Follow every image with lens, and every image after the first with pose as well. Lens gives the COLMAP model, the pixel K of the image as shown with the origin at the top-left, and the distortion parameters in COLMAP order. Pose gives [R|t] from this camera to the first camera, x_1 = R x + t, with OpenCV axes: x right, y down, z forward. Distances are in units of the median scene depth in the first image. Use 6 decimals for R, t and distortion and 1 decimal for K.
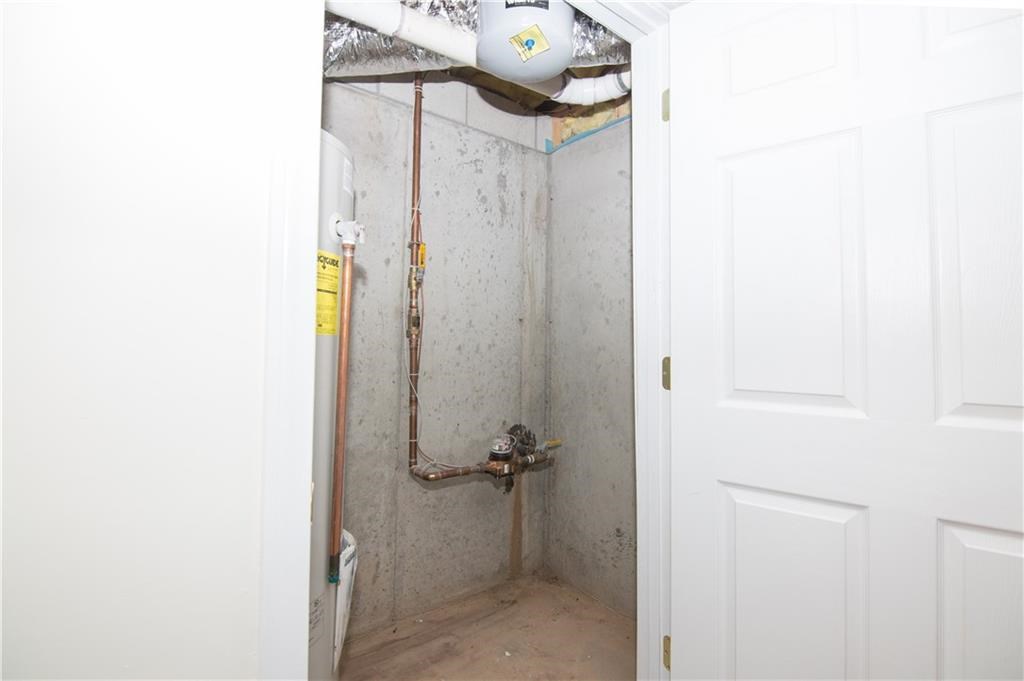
lens RADIAL K [[464.1, 0, 508.4], [0, 464.1, 335.3], [0, 0, 1]] dist [-0.009947, -0.000479]
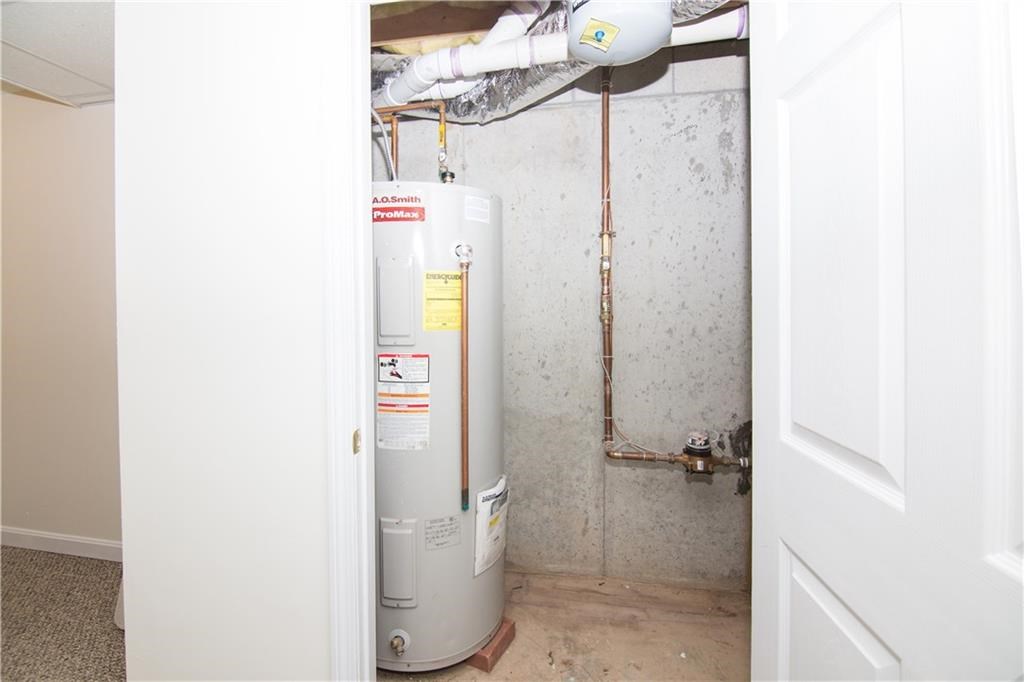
lens RADIAL K [[468.0, 0, 507.7], [0, 468.0, 316.2], [0, 0, 1]] dist [-0.015944, -0.000796]
pose [[0.662235, 0.009787, -0.749233, 0.435485], [0.025811, 0.999023, 0.035864, -0.051159], [0.748852, -0.043088, 0.661335, 0.116683]]
